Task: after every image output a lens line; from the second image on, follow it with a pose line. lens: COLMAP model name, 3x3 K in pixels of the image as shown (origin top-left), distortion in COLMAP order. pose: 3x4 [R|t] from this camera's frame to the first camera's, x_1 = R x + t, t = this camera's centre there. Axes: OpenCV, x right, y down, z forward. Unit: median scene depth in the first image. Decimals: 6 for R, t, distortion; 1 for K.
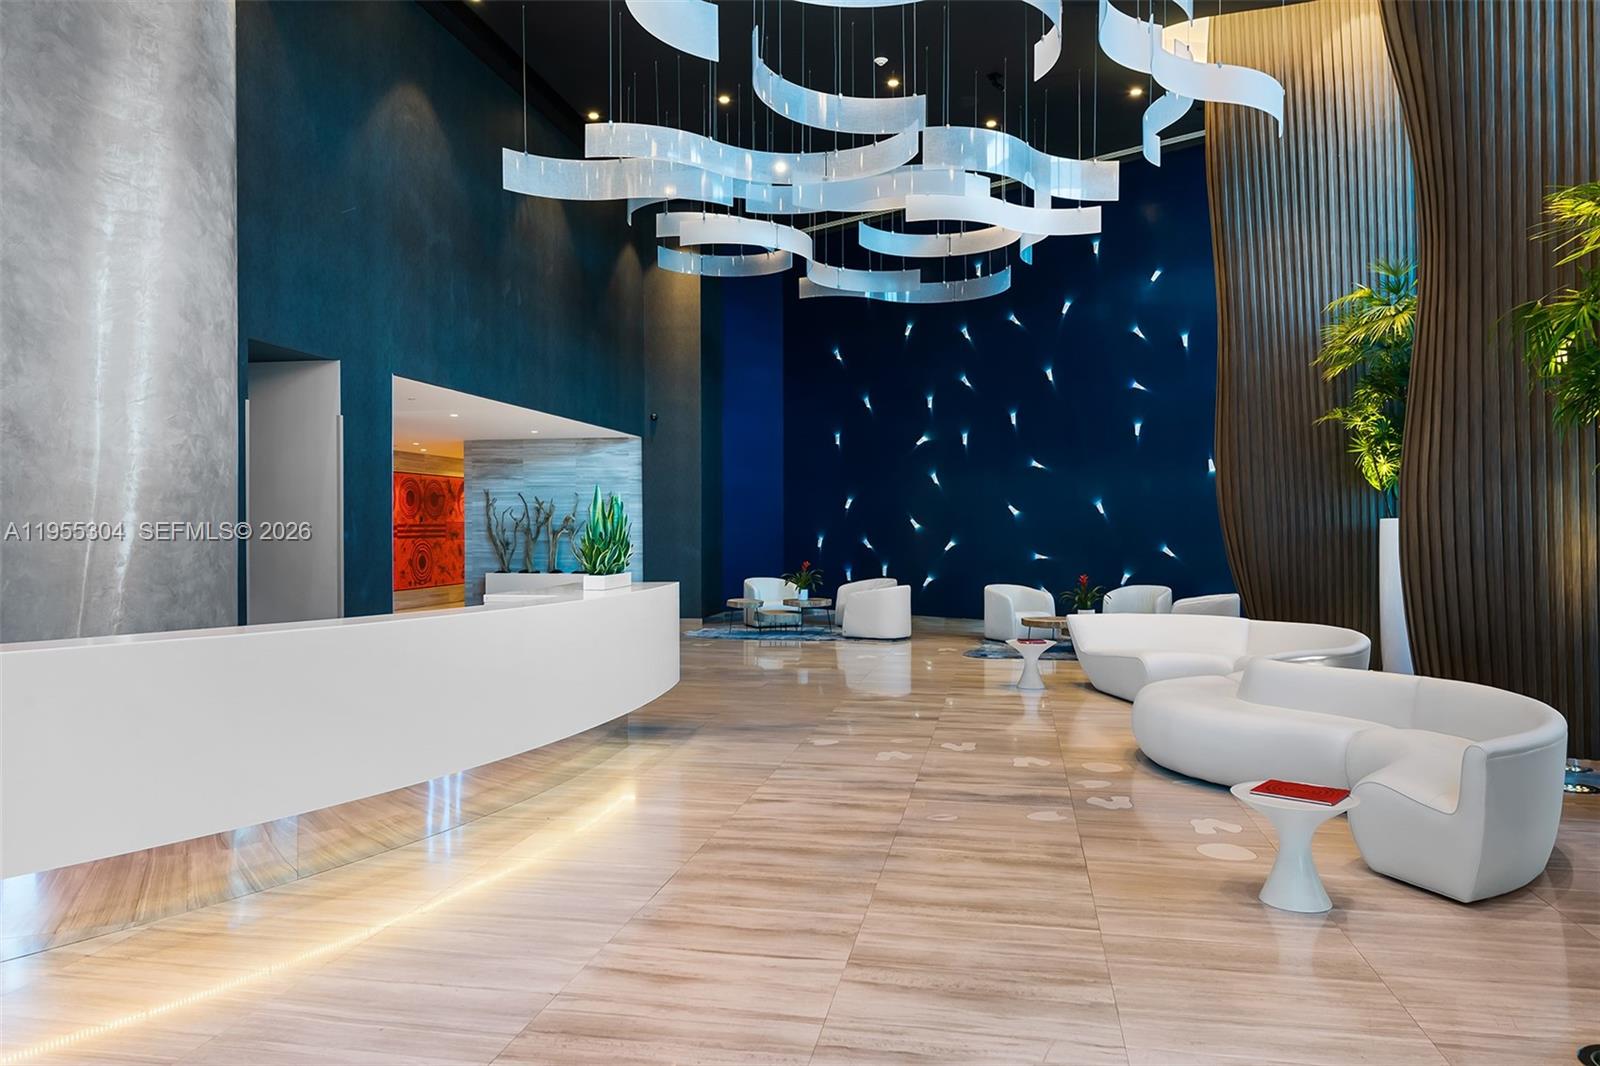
lens RADIAL K [[1086.2, 0, 790.5], [0, 1086.2, 538.2], [0, 0, 1]] dist [0.030866, -0.003359]
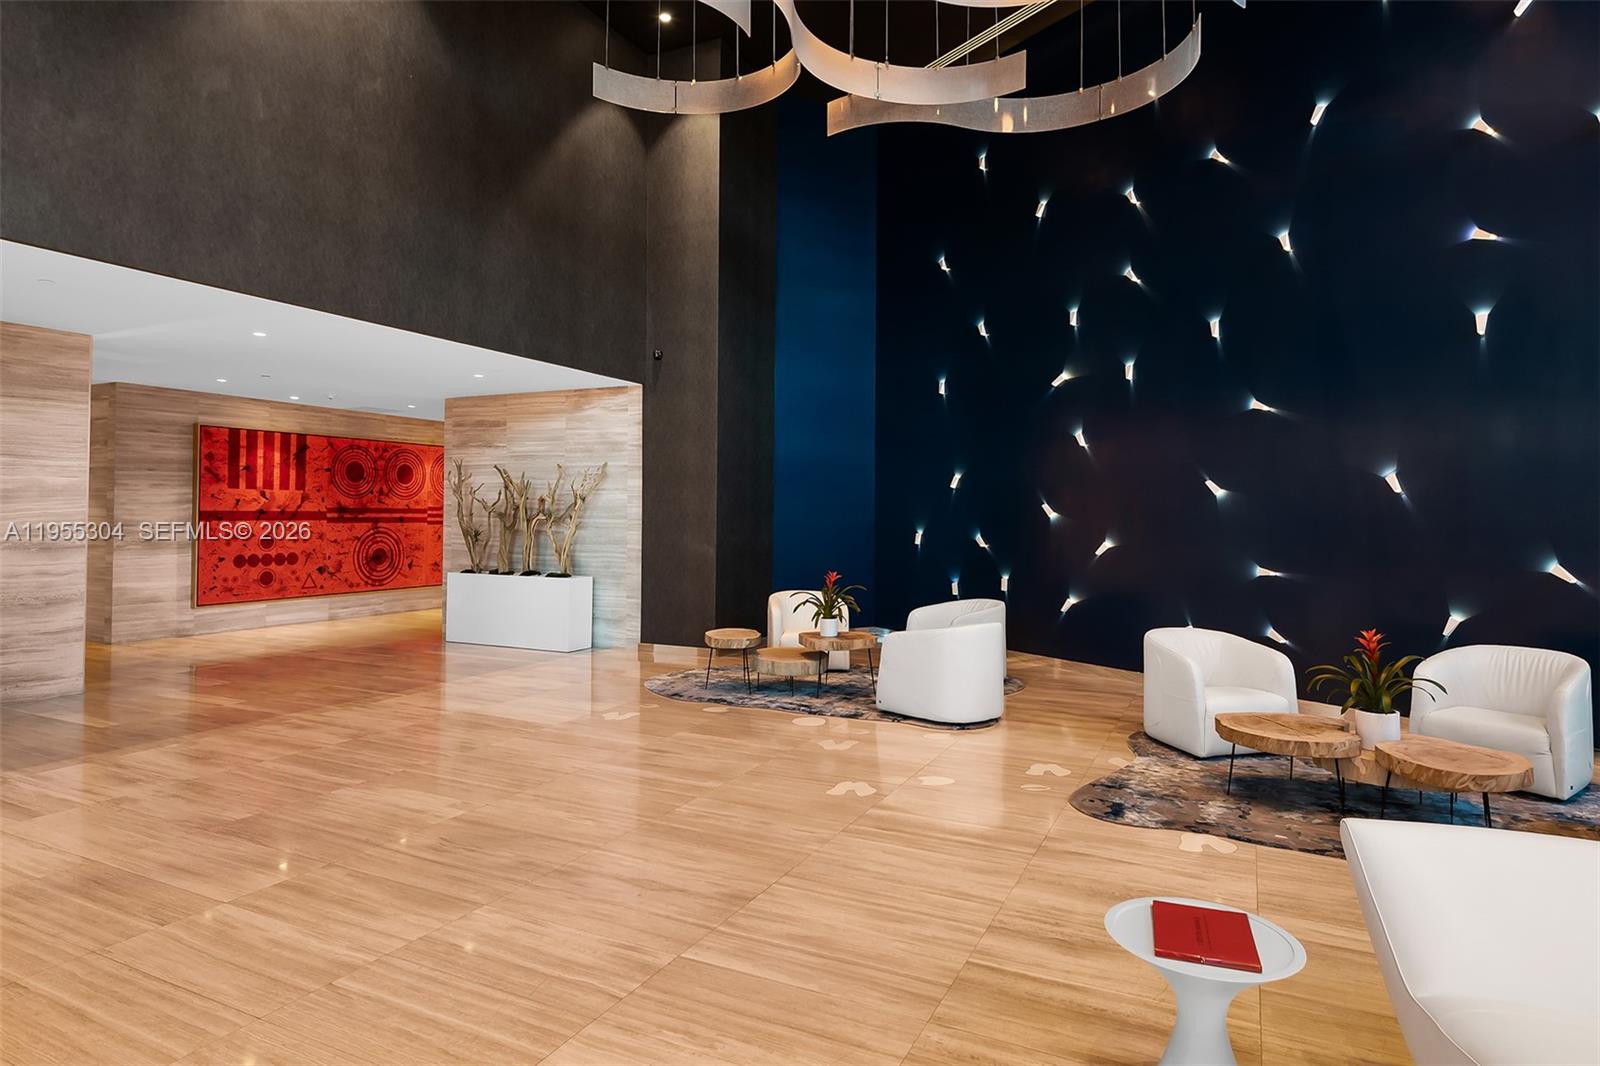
lens RADIAL K [[897.0, 0, 807.1], [0, 897.0, 503.4], [0, 0, 1]] dist [0.007542, 0.001375]
pose [[0.967247, 0.005851, -0.253769, 0.120936], [-0.012217, 0.999649, -0.023520, -0.004112], [0.253542, 0.025850, 0.966979, 0.503681]]
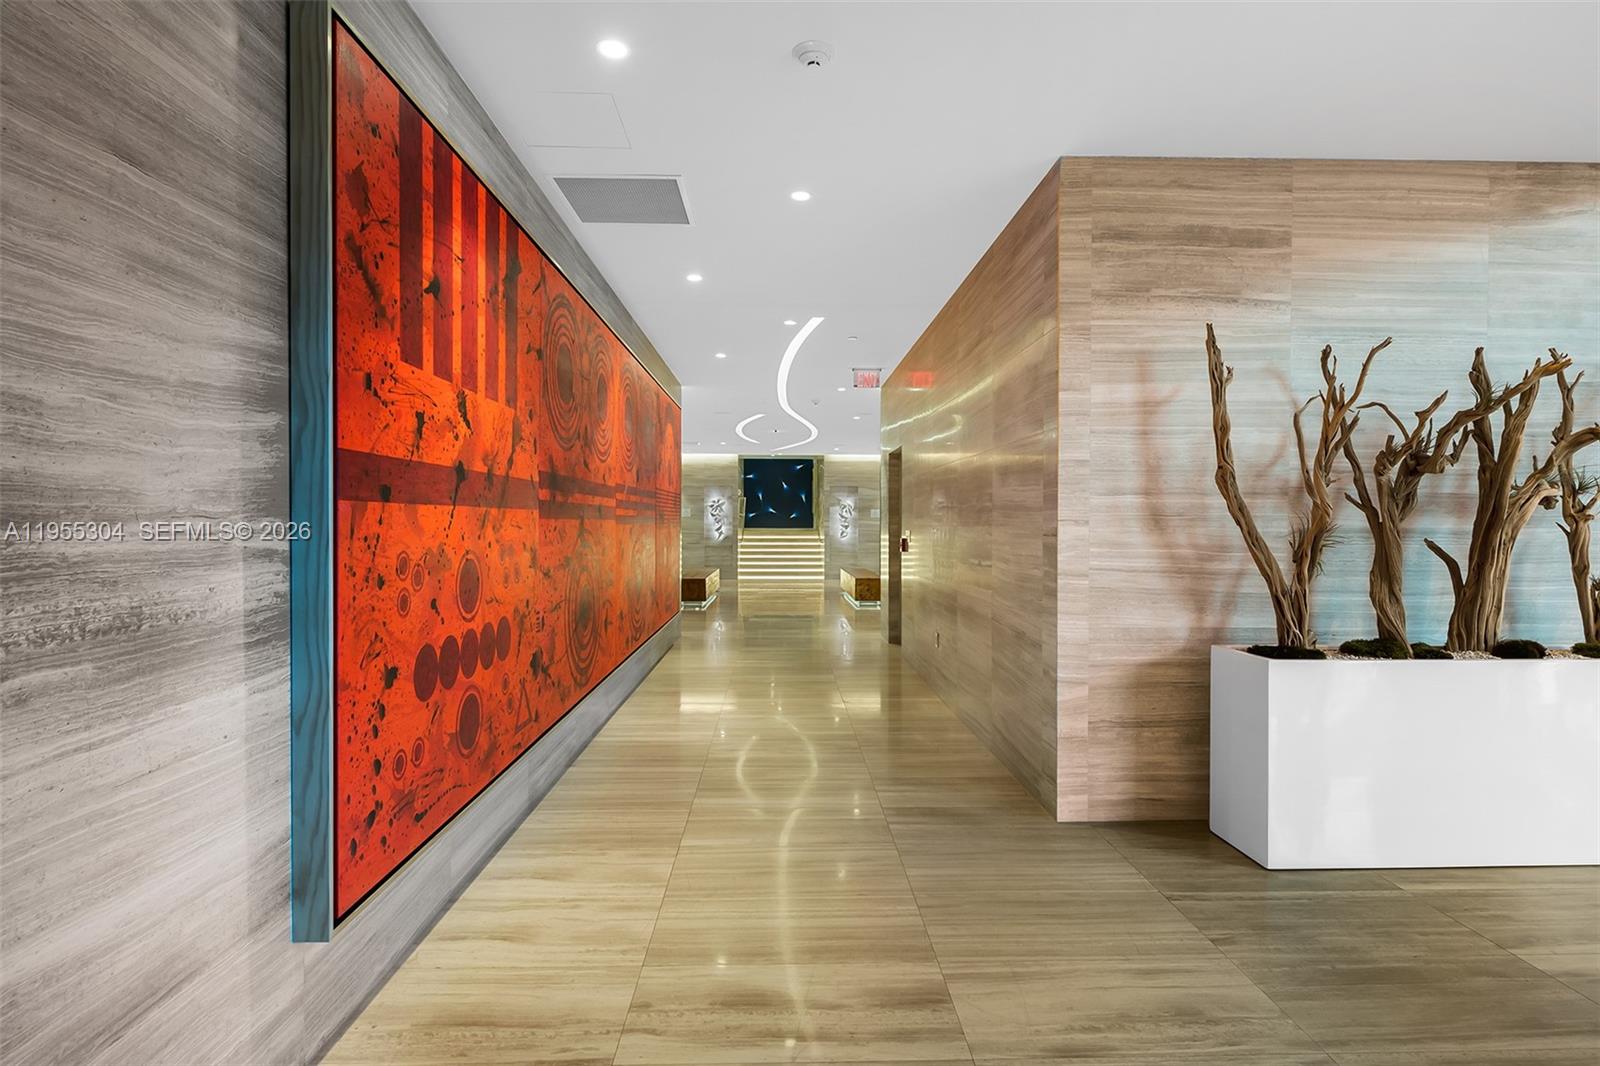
lens RADIAL K [[789.3, 0, 797.5], [0, 789.3, 534.1], [0, 0, 1]] dist [-0.000175, 0.000047]
pose [[0.978264, -0.000058, 0.207363, -0.449376], [-0.001366, 0.999976, 0.006721, 0.002811], [-0.207358, -0.006858, 0.978241, 0.912767]]
